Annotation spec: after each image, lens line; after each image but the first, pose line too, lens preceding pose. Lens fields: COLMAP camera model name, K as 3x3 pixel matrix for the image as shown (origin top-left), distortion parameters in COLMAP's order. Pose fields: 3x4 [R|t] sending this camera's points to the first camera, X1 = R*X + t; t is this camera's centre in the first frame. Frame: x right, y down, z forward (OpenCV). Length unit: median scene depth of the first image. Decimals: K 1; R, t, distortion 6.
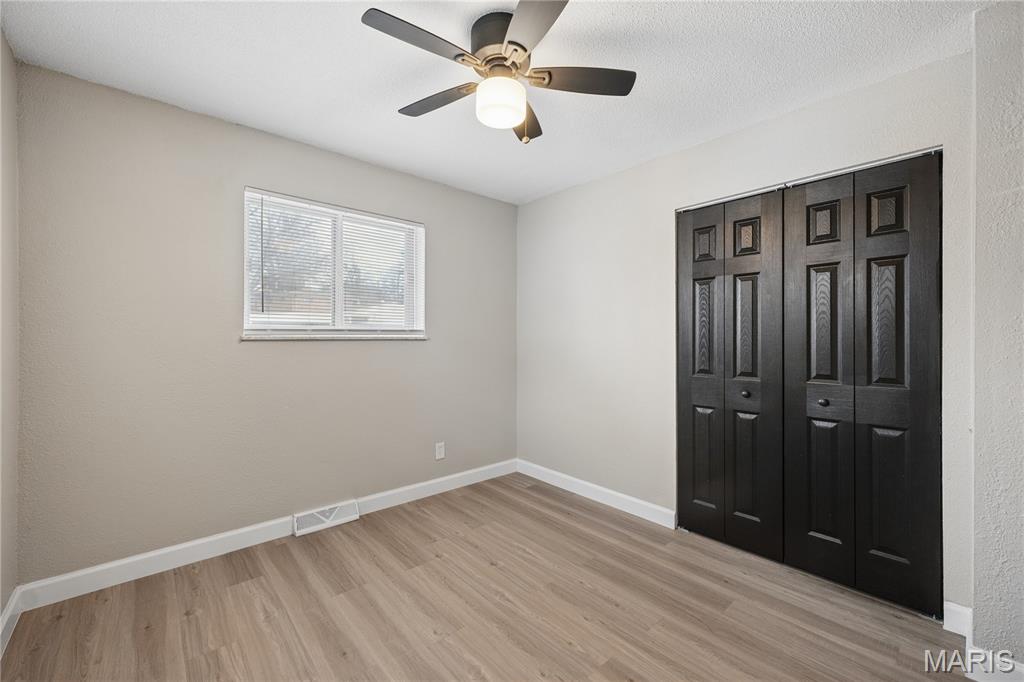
lens RADIAL K [[417.5, 0, 513.0], [0, 417.5, 337.1], [0, 0, 1]] dist [0.001660, 0.000127]
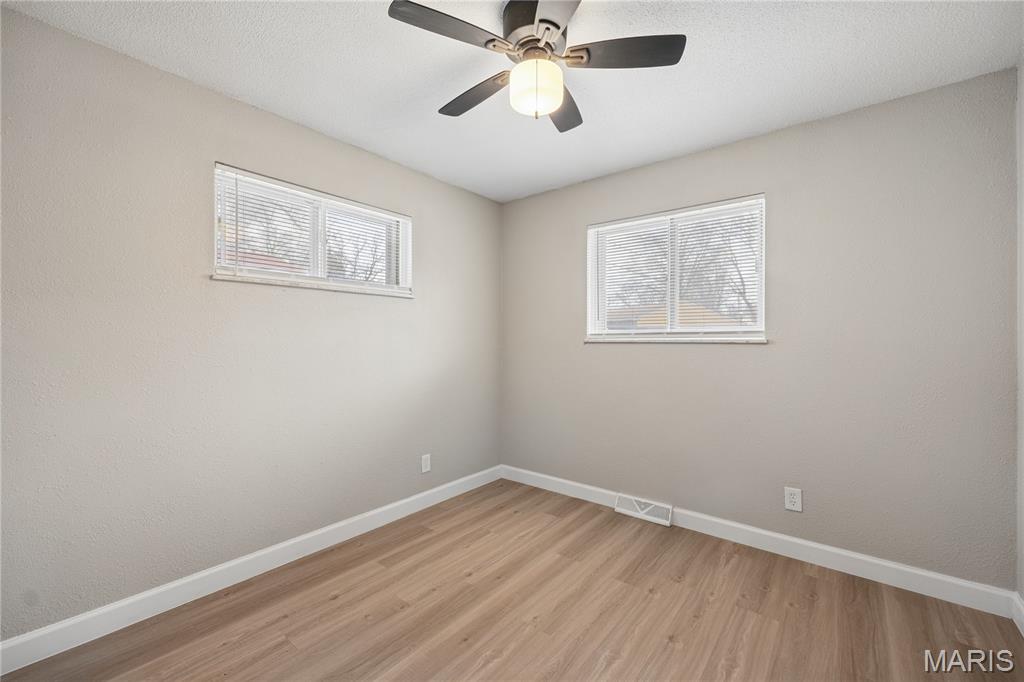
lens RADIAL K [[417.4, 0, 515.4], [0, 417.4, 341.5], [0, 0, 1]] dist [0.001229, 0.000029]
pose [[0.160928, -0.000314, -0.986966, 0.608207], [-0.000794, 1.000000, -0.000447, 0.004454], [0.986966, 0.000855, 0.160927, 0.555081]]
